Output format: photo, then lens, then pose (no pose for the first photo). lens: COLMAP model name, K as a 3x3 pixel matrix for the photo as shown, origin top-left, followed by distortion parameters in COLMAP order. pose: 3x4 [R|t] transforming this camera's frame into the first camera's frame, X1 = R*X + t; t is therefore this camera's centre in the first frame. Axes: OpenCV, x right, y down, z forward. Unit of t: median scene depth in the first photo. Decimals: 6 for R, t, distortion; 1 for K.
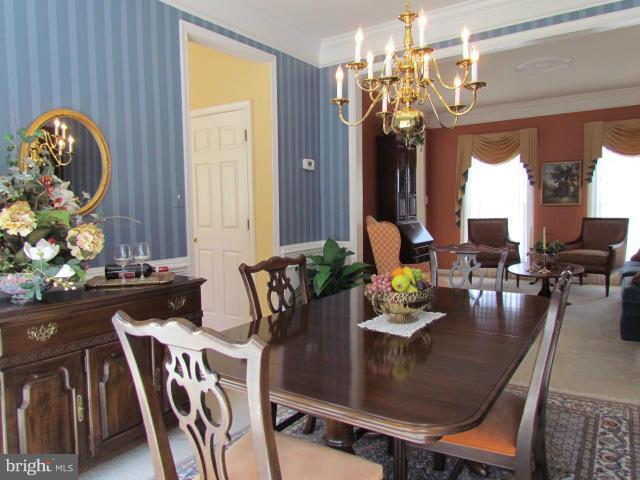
lens RADIAL K [[463.0, 0, 320.9], [0, 463.0, 243.0], [0, 0, 1]] dist [-0.007724, -0.001066]
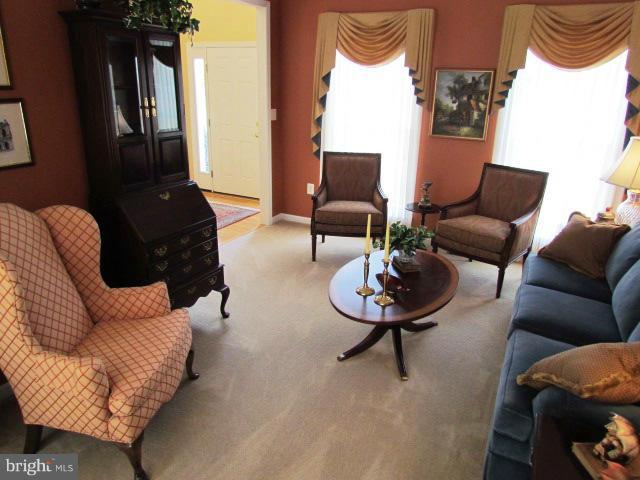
lens RADIAL K [[463.0, 0, 321.2], [0, 463.0, 236.0], [0, 0, 1]] dist [-0.007724, -0.001066]
pose [[0.991819, 0.005640, 0.127526, 0.245802], [-0.036734, 0.969375, 0.242823, -0.101492], [-0.122251, -0.245521, 0.961652, 0.359571]]
